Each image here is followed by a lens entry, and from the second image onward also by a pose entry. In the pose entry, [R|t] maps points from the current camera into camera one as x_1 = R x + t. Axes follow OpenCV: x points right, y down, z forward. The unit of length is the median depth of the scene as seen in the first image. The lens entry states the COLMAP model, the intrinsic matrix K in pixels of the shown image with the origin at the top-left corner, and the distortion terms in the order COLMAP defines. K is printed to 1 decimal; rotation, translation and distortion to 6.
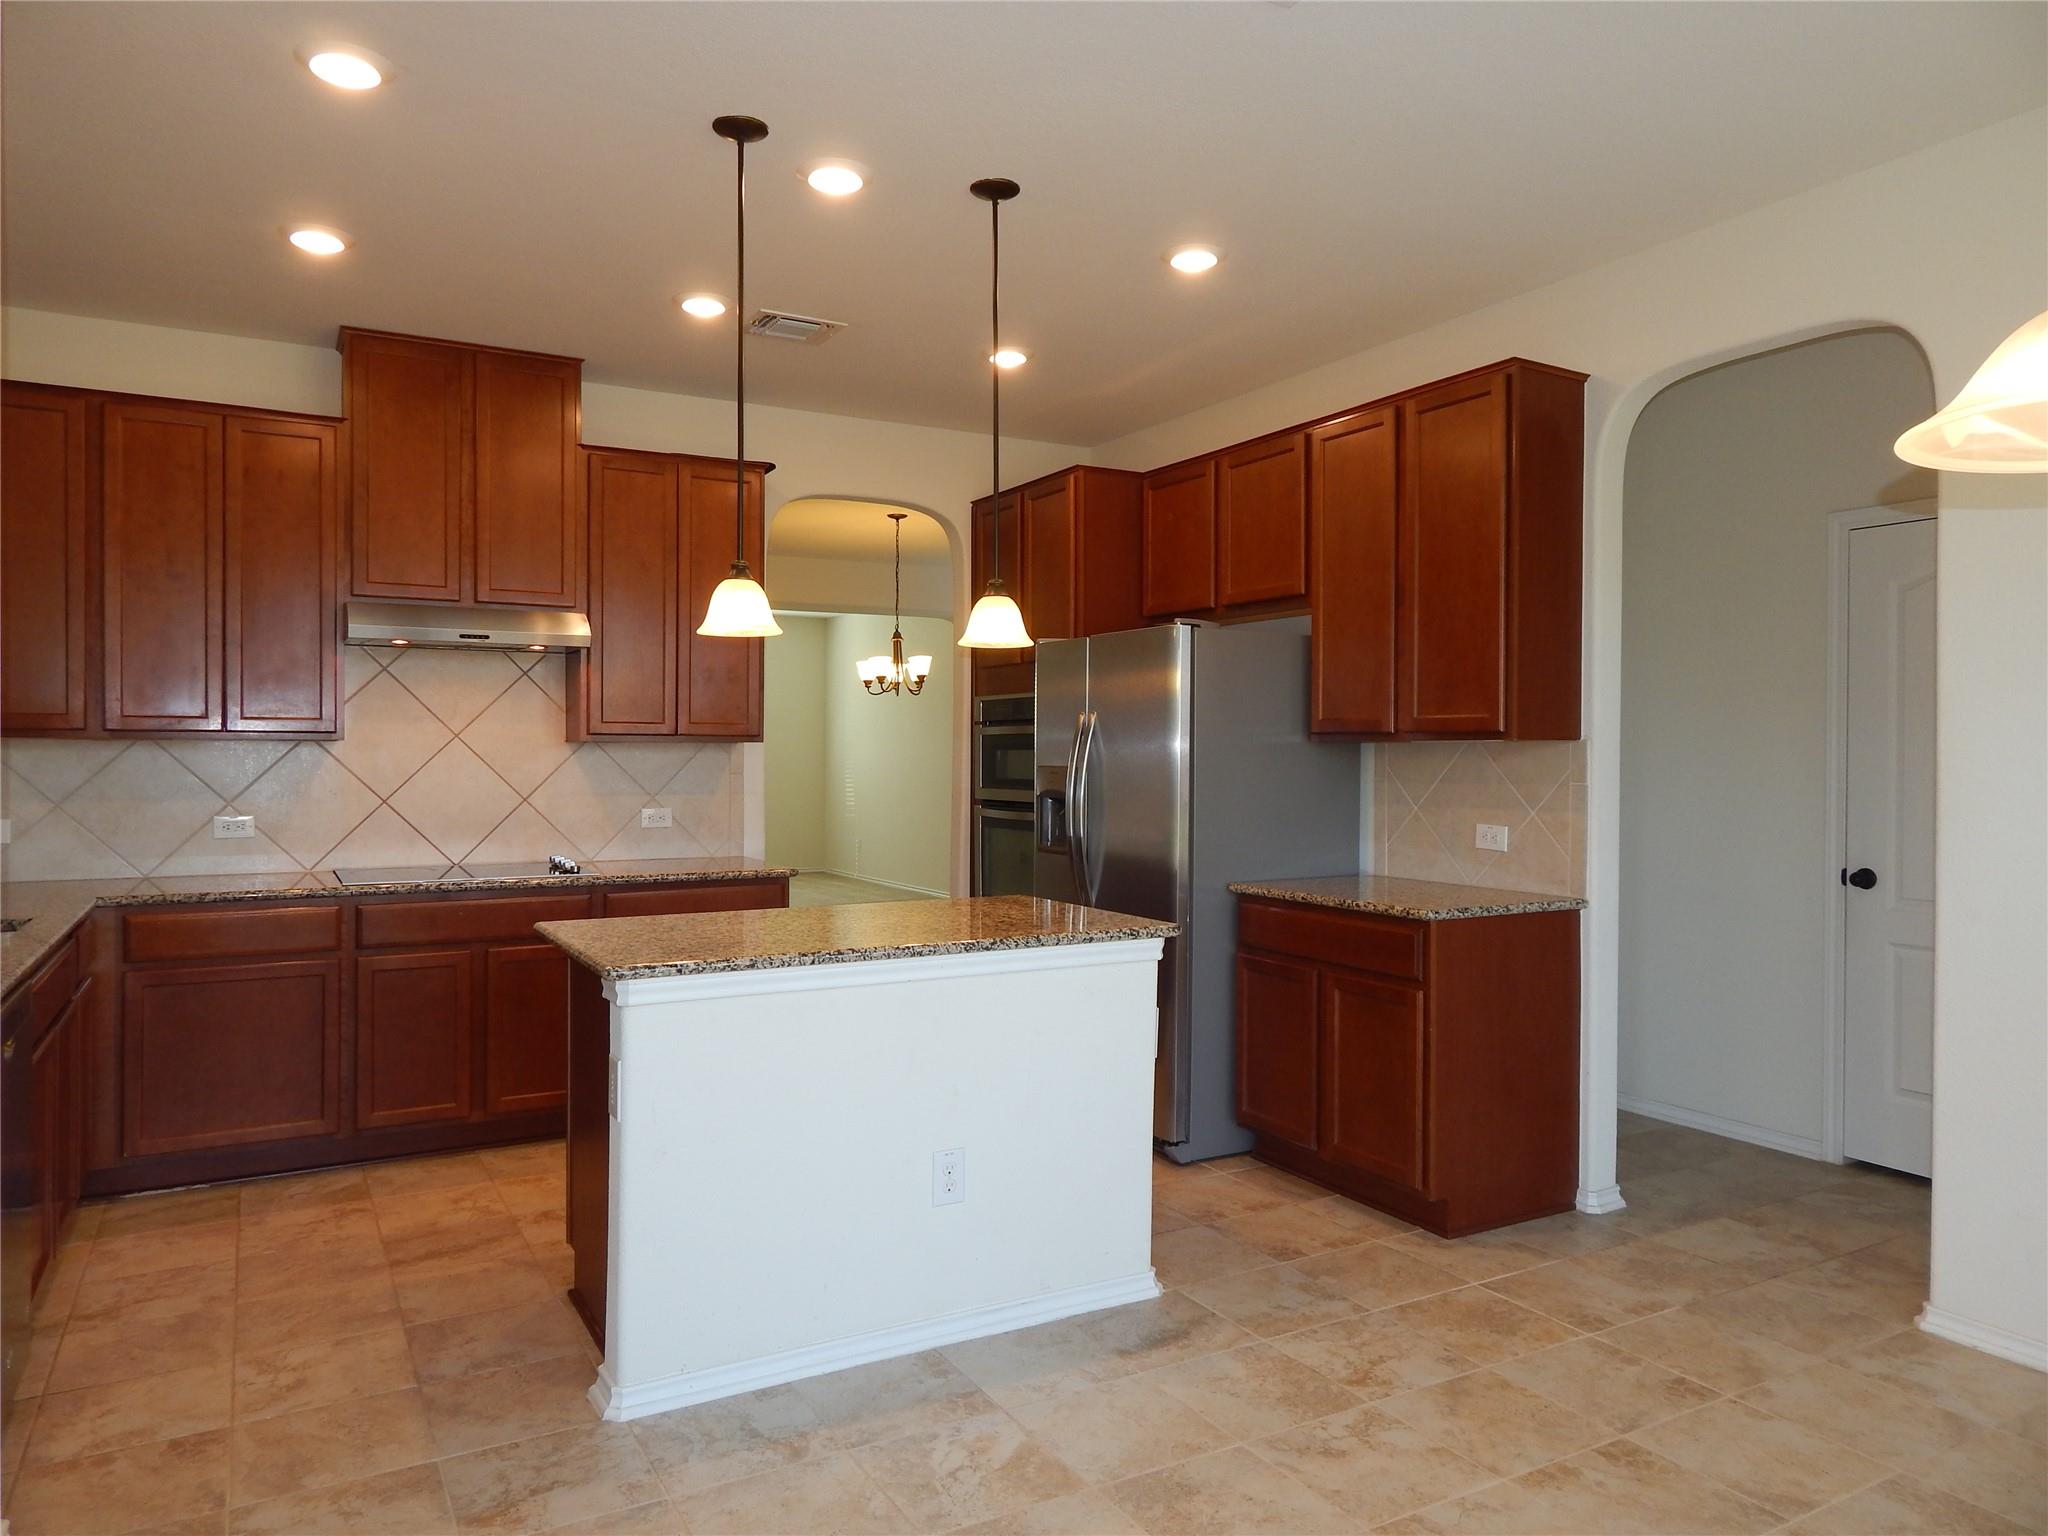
lens RADIAL K [[1343.0, 0, 1015.6], [0, 1343.0, 763.9], [0, 0, 1]] dist [-0.003489, 0.002025]
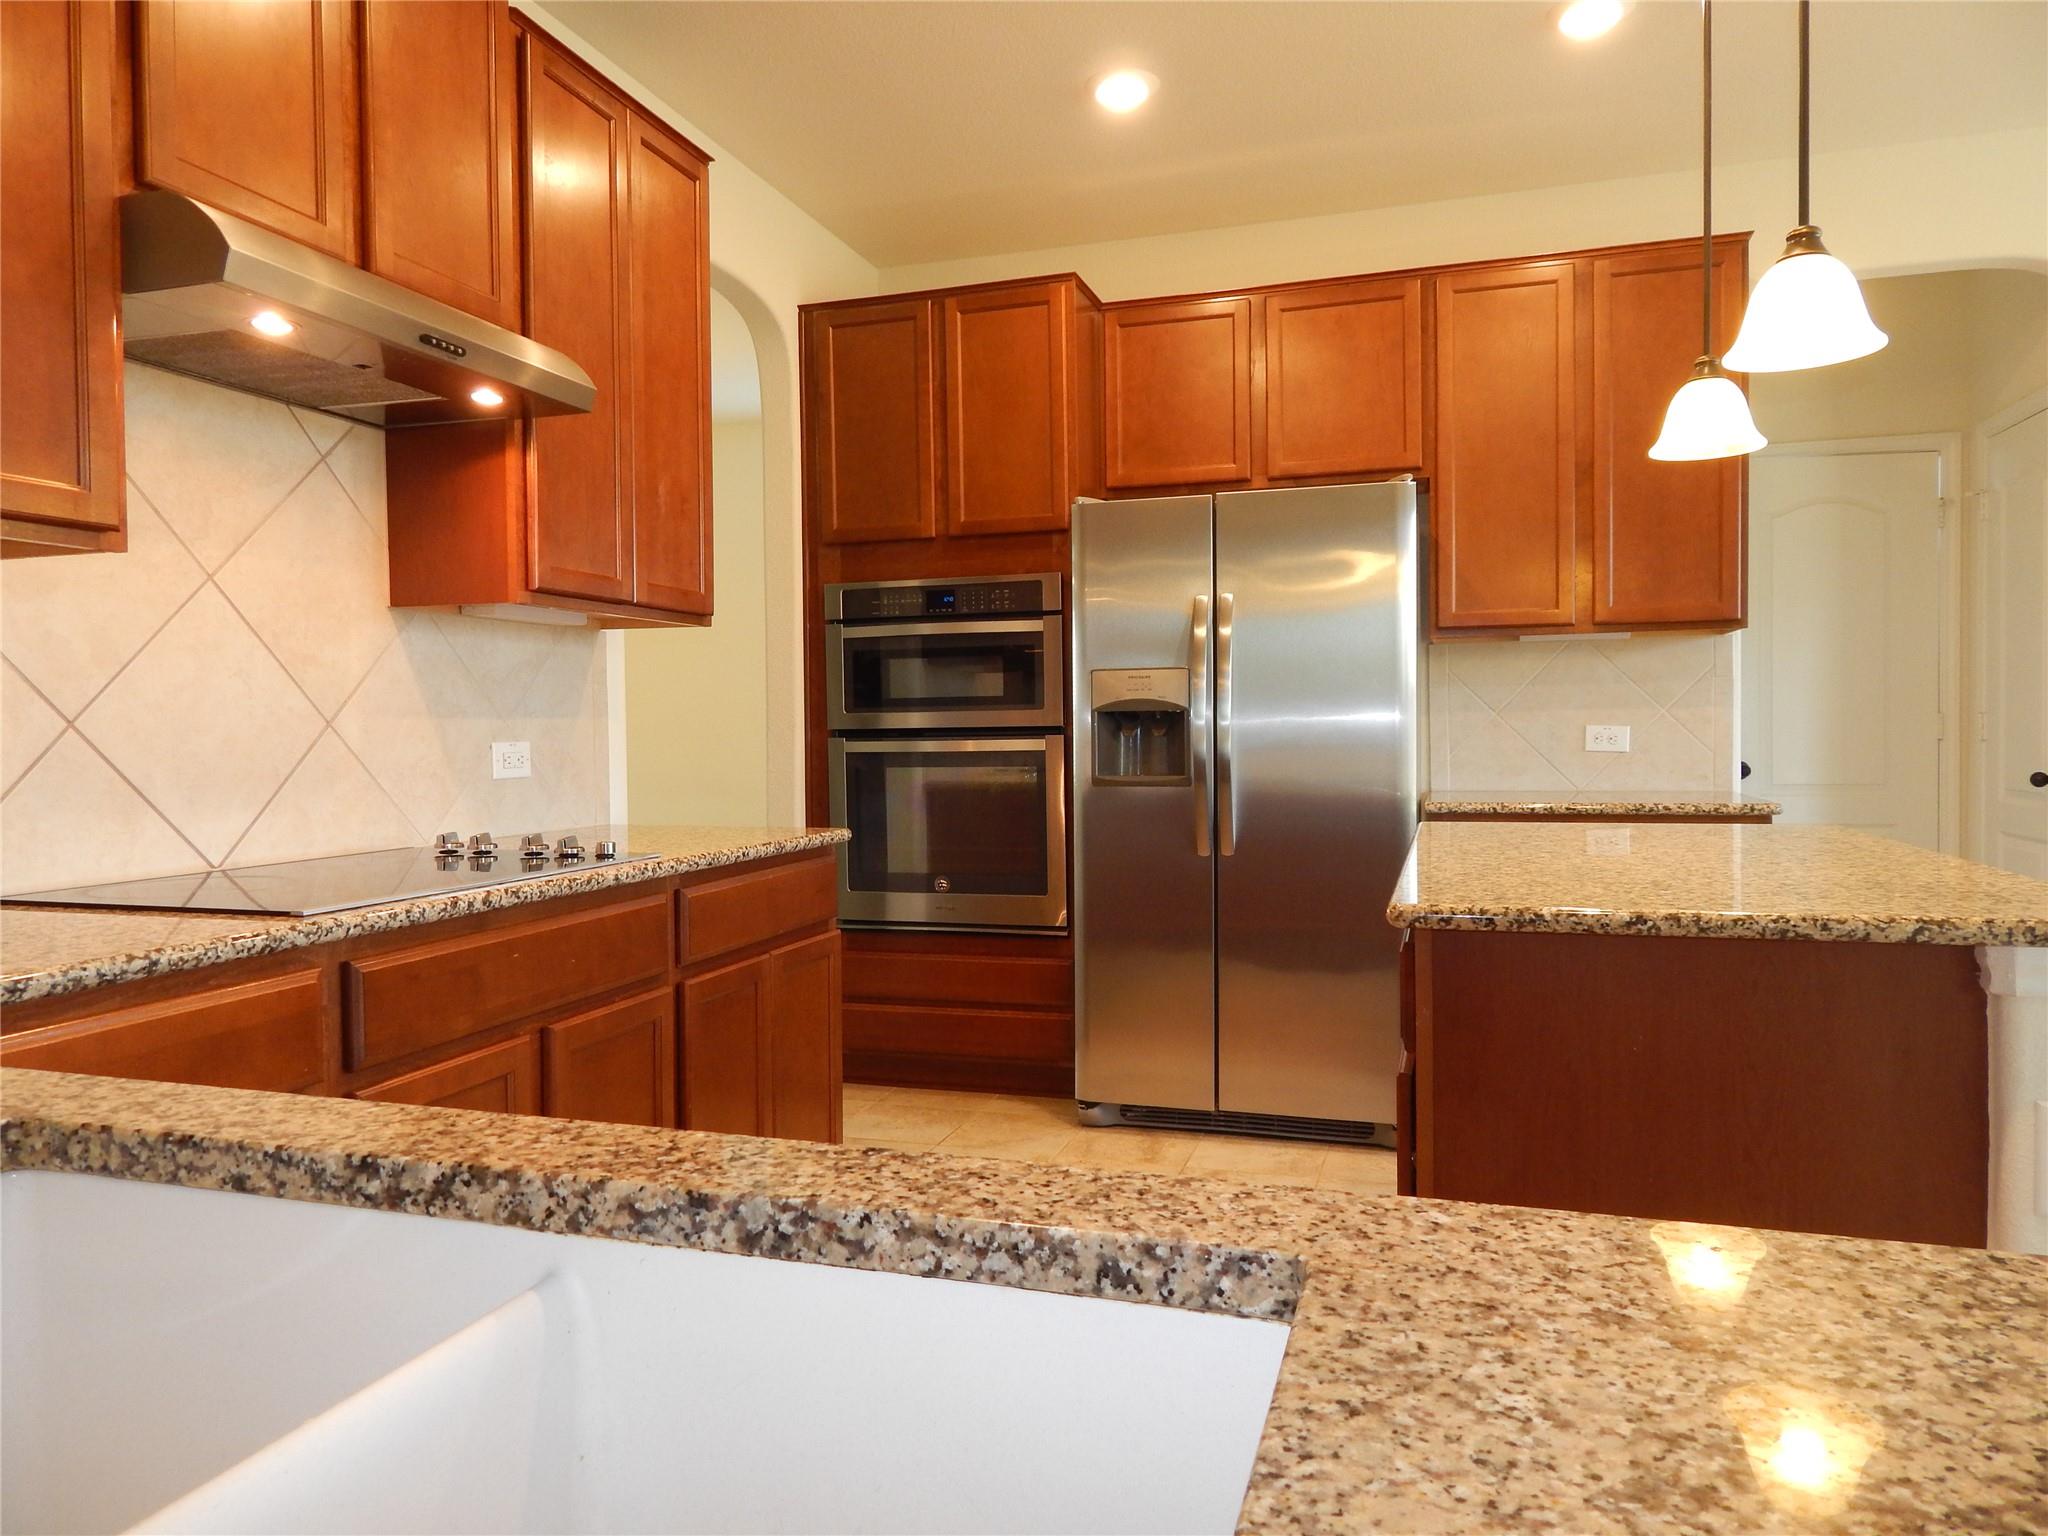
lens RADIAL K [[1343.0, 0, 1031.8], [0, 1343.0, 762.5], [0, 0, 1]] dist [-0.003489, 0.002025]
pose [[0.728953, -0.030987, 0.683863, -0.707199], [0.019971, 0.999512, 0.024003, 0.047026], [-0.684273, -0.003839, 0.729216, 0.667259]]
